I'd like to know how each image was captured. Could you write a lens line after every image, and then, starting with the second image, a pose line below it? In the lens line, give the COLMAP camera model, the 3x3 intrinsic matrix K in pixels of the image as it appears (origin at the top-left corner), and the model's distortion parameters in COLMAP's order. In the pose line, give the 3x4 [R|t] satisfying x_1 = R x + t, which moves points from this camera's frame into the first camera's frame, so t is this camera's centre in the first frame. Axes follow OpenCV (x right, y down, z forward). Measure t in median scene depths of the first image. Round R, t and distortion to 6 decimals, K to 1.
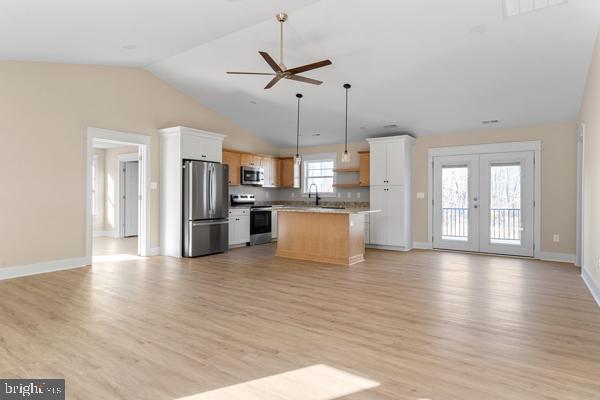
lens RADIAL K [[344.4, 0, 292.0], [0, 344.4, 193.7], [0, 0, 1]] dist [0.009813, 0.000563]
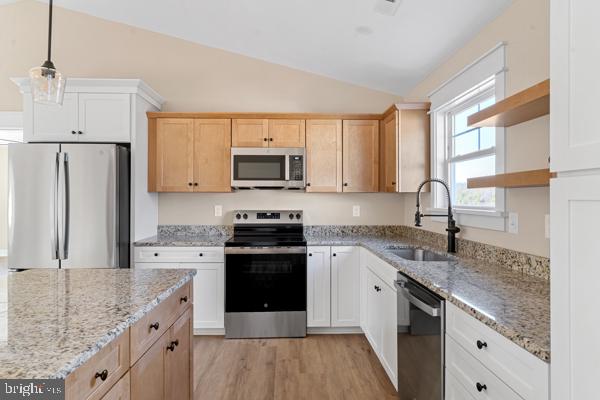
lens RADIAL K [[347.9, 0, 297.4], [0, 347.9, 197.0], [0, 0, 1]] dist [-0.006428, 0.005276]
pose [[0.606955, -0.006112, -0.794713, 0.271200], [0.006296, 0.999976, -0.002882, -0.015581], [0.794712, -0.003254, 0.606978, 0.852192]]
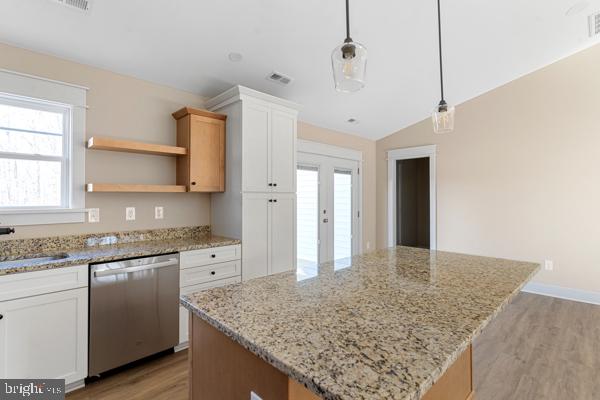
lens RADIAL K [[288.2, 0, 297.3], [0, 288.2, 194.1], [0, 0, 1]] dist [0.001162, 0.001340]
pose [[0.170733, 0.009634, 0.985270, -0.132068], [-0.004108, 0.999950, -0.009066, -0.017334], [-0.985309, -0.002499, 0.170764, 0.863278]]
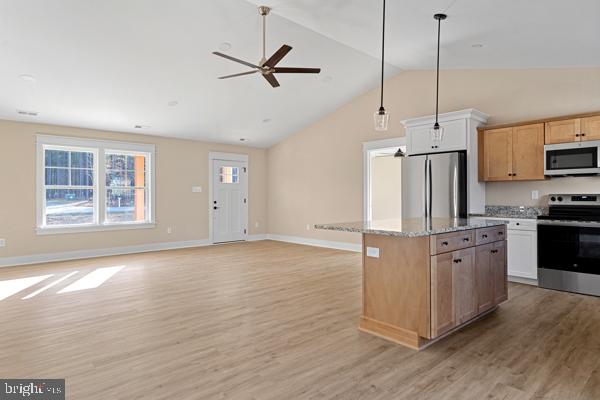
lens RADIAL K [[347.9, 0, 301.0], [0, 347.9, 191.6], [0, 0, 1]] dist [-0.006428, 0.005276]
pose [[-0.212290, -0.014943, -0.977093, 0.528913], [0.005315, 0.999851, -0.016446, 0.005085], [0.977192, -0.008685, -0.212178, 0.777857]]
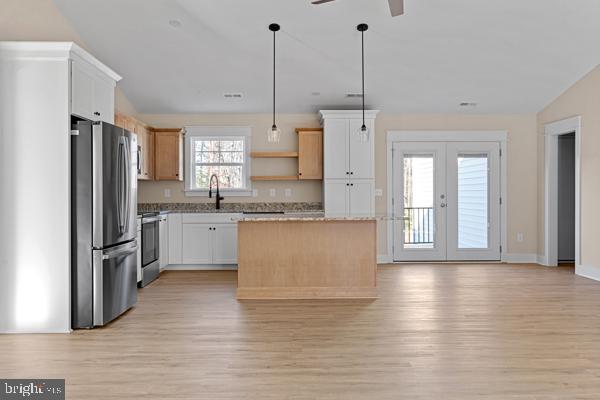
lens RADIAL K [[473.6, 0, 294.6], [0, 473.6, 192.6], [0, 0, 1]] dist [0.009903, -0.007576]
pose [[0.807786, -0.005977, 0.589445, -0.380125], [0.003711, 0.999980, 0.005054, -0.000410], [-0.589464, -0.001894, 0.807792, 0.270485]]
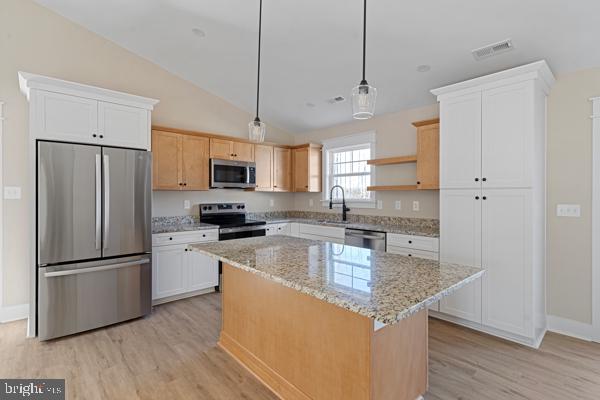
lens RADIAL K [[288.2, 0, 296.0], [0, 288.2, 195.3], [0, 0, 1]] dist [0.001162, 0.001340]
pose [[0.975697, -0.003017, -0.219105, 0.120437], [0.004555, 0.999968, 0.006515, -0.018030], [0.219078, -0.007355, 0.975680, 0.571322]]
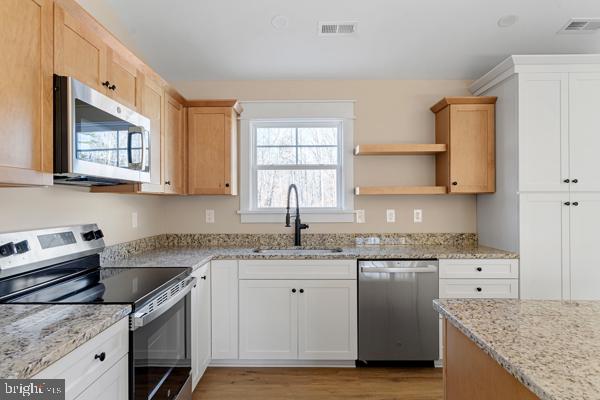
lens RADIAL K [[347.9, 0, 297.8], [0, 347.9, 199.4], [0, 0, 1]] dist [-0.006428, 0.005276]
pose [[0.822265, -0.003735, 0.569092, -0.156599], [0.003348, 0.999993, 0.001725, -0.017288], [-0.569095, 0.000487, 0.822272, 0.837684]]
